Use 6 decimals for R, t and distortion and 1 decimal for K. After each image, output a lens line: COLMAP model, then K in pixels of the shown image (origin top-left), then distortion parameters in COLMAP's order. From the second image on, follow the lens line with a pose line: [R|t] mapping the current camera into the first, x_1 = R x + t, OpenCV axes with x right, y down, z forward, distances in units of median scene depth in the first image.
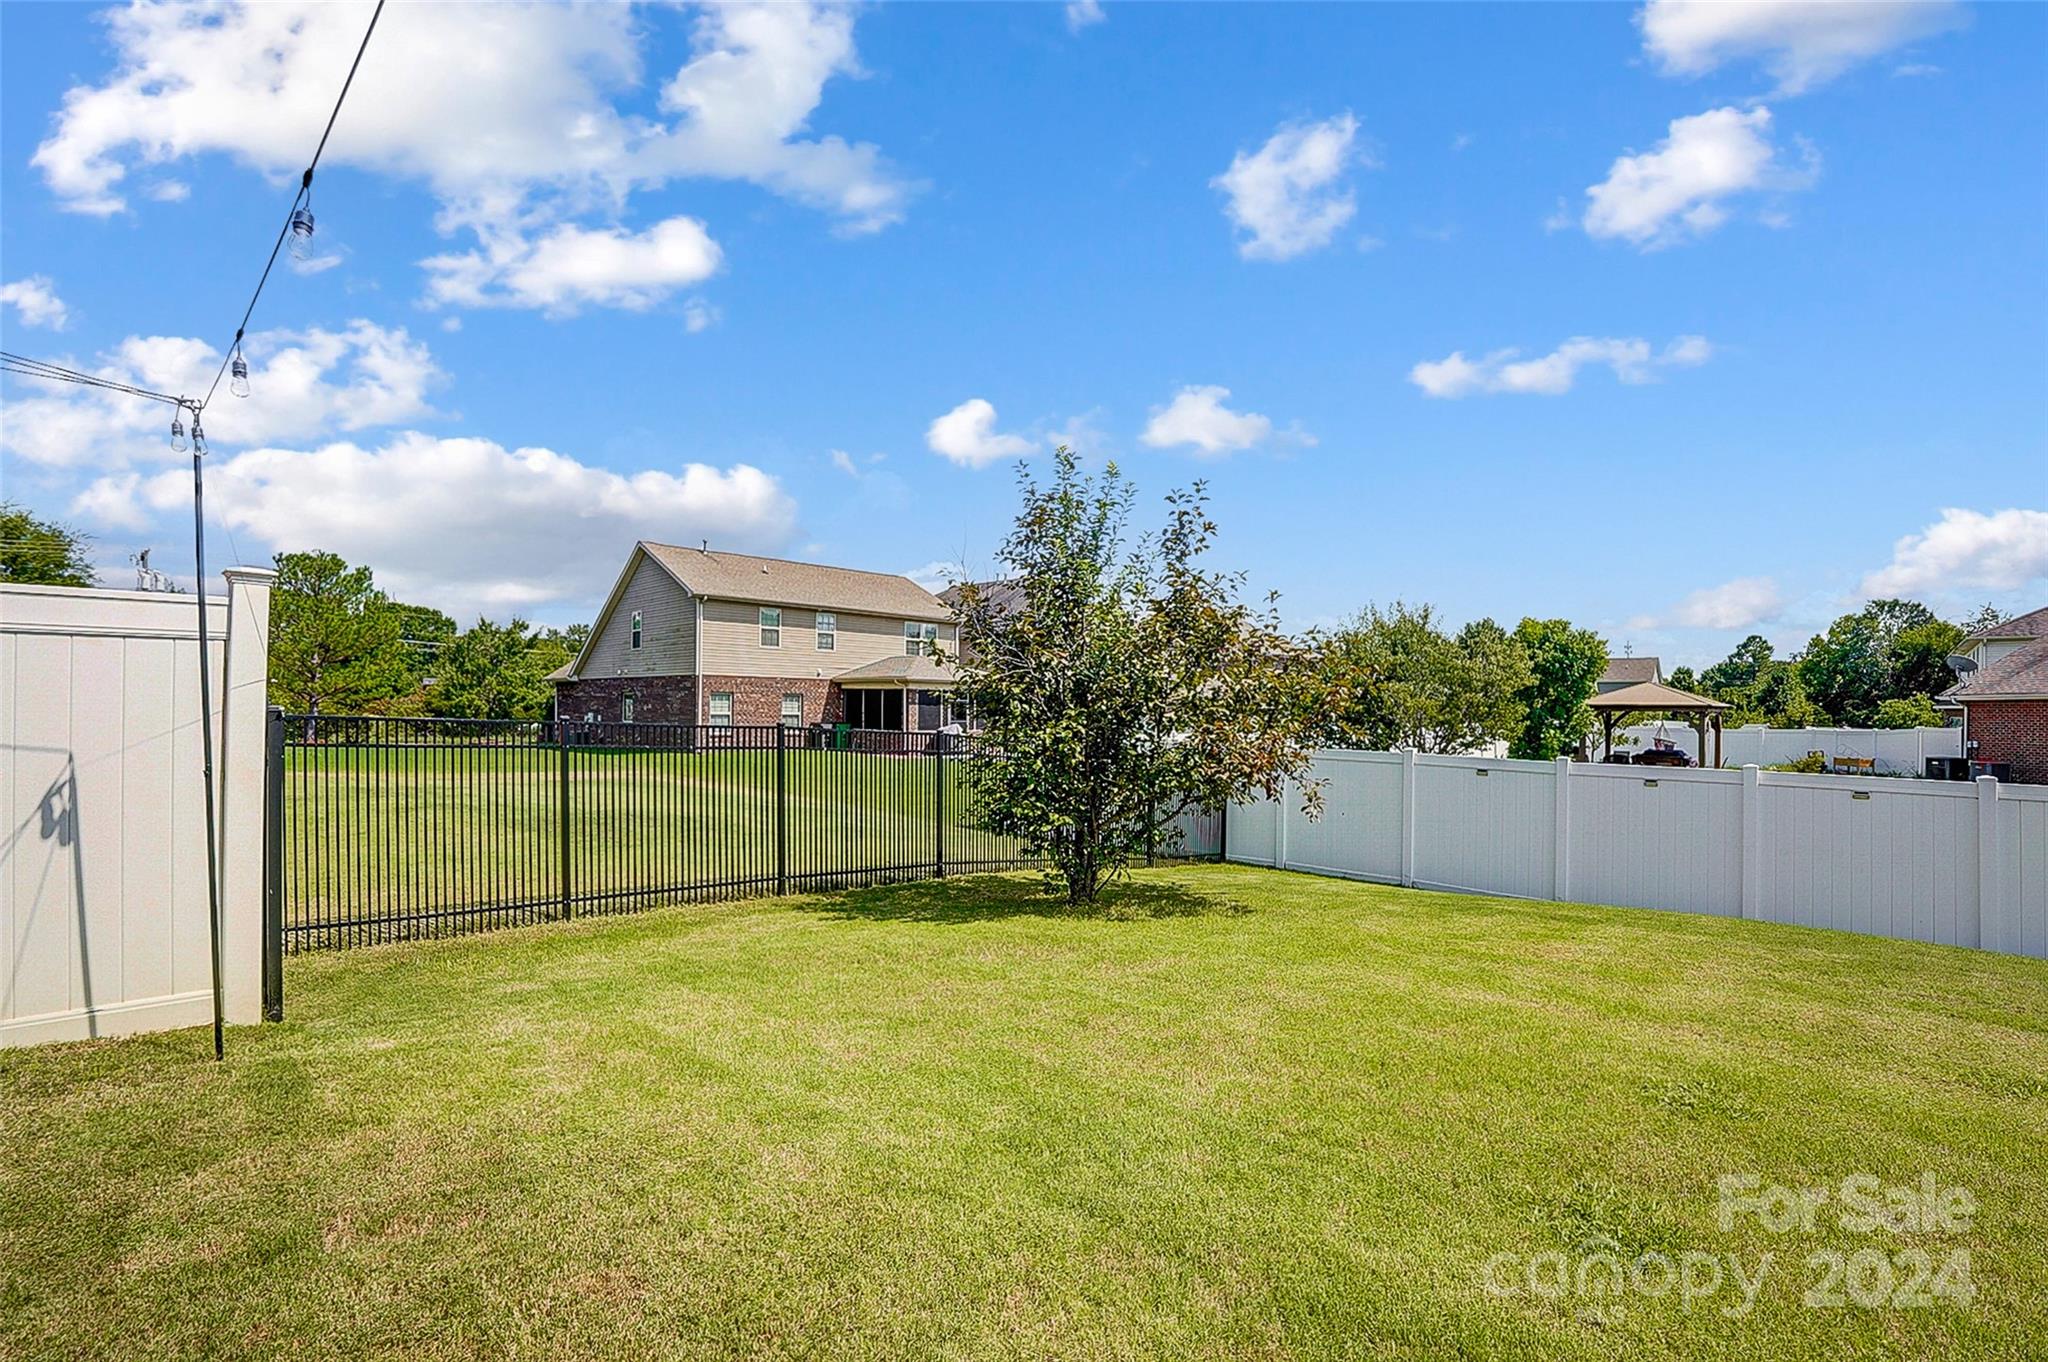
lens RADIAL K [[900.0, 0, 1025.3], [0, 900.0, 716.3], [0, 0, 1]] dist [-0.058148, 0.005115]
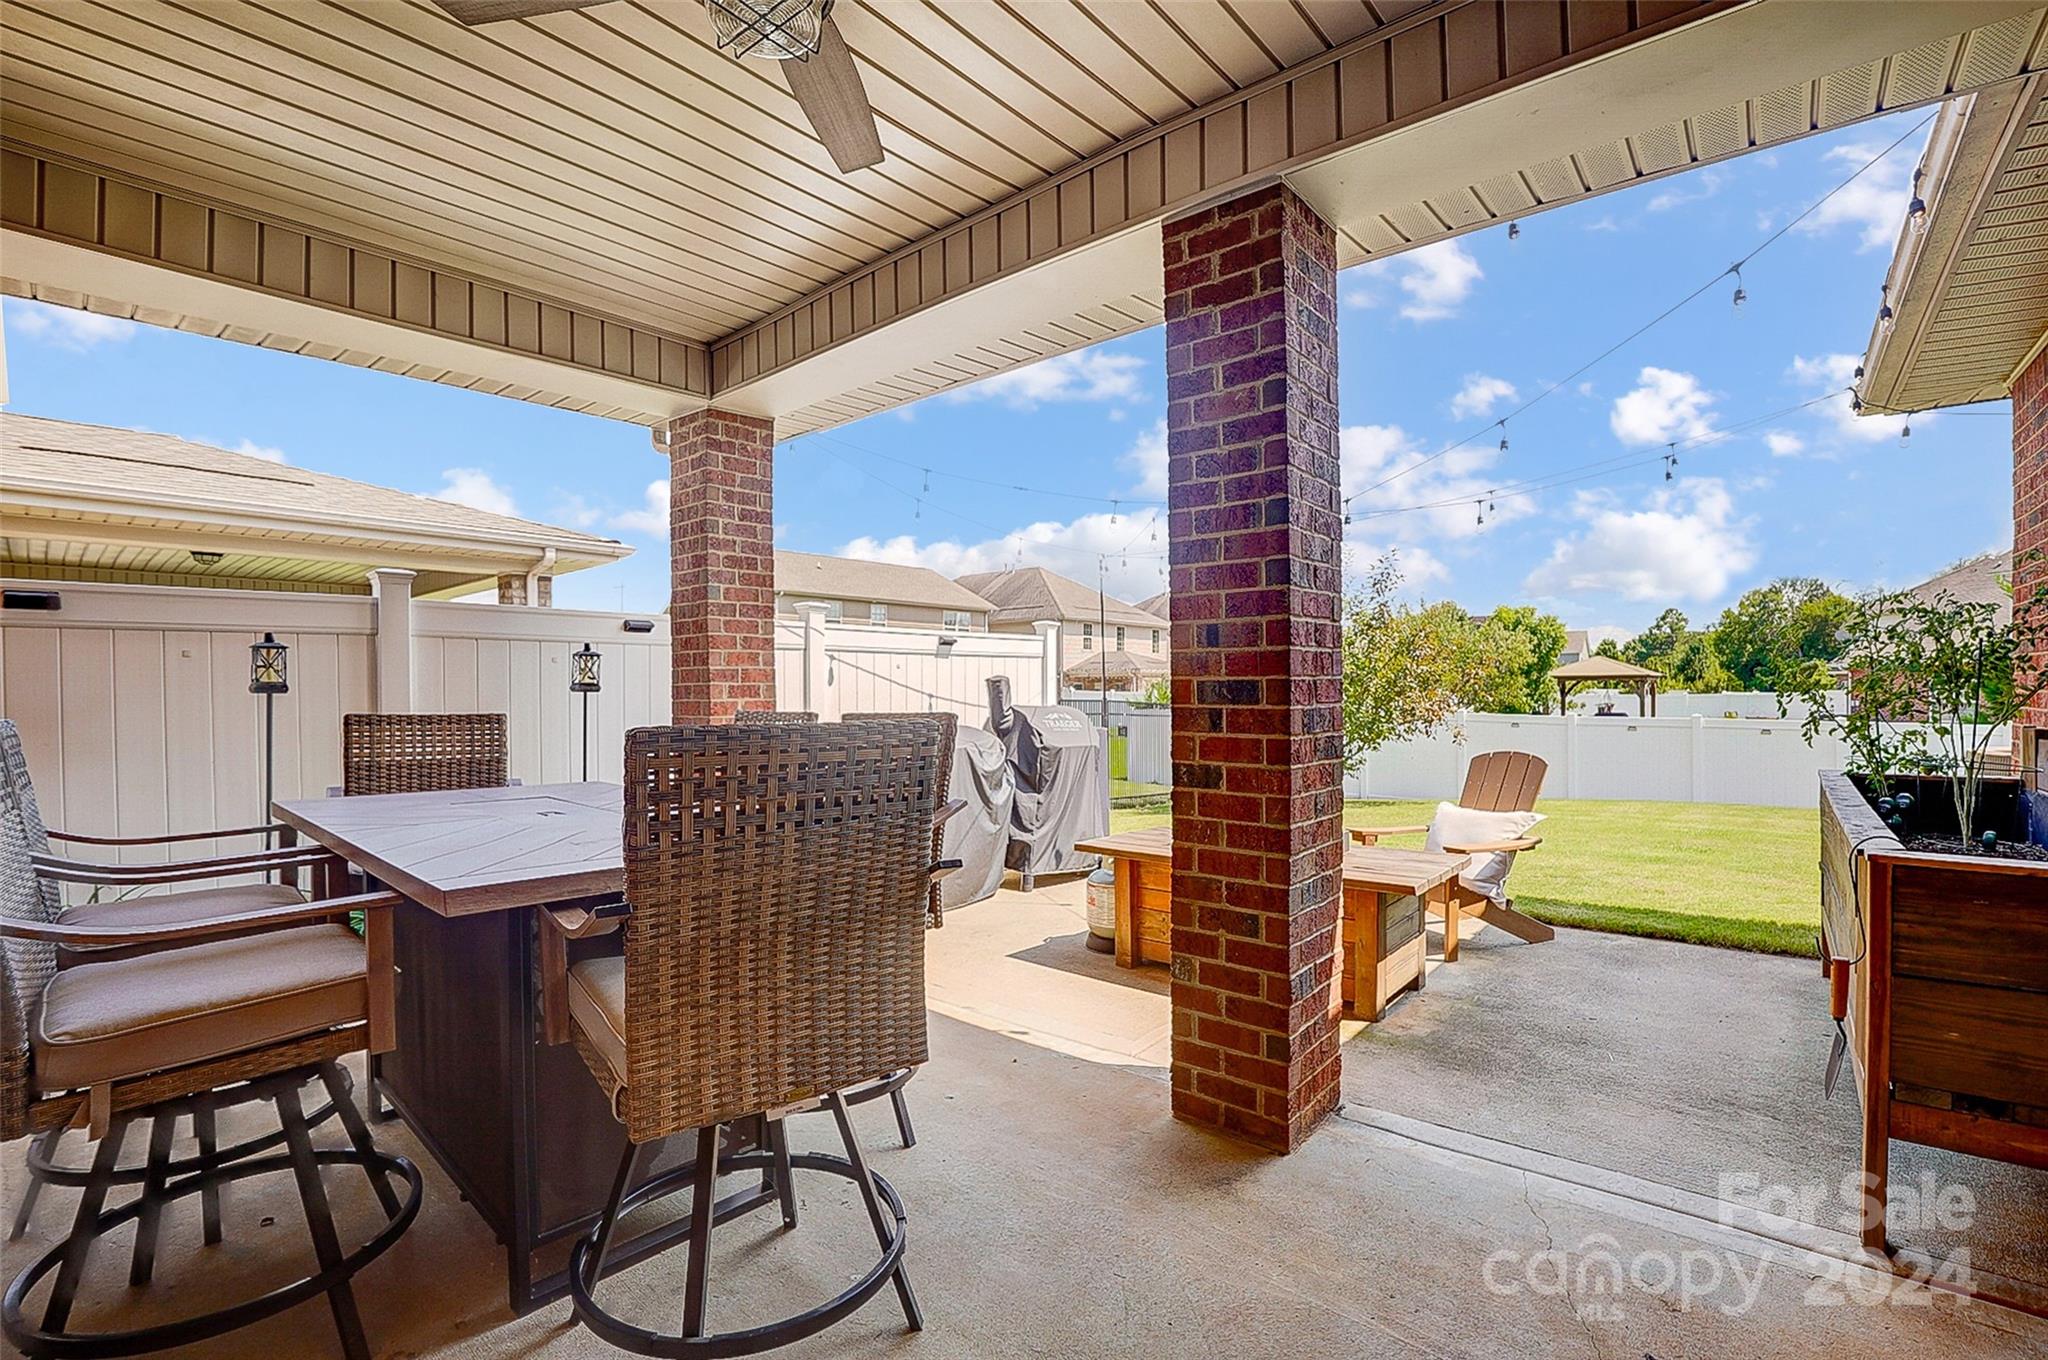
lens RADIAL K [[895.5, 0, 1060.1], [0, 895.5, 693.8], [0, 0, 1]] dist [-0.043092, 0.000522]
pose [[0.995681, -0.017582, 0.091161, -0.077462], [0.017707, 0.999843, -0.000565, 0.000019], [-0.091137, 0.002176, 0.995836, -0.079749]]
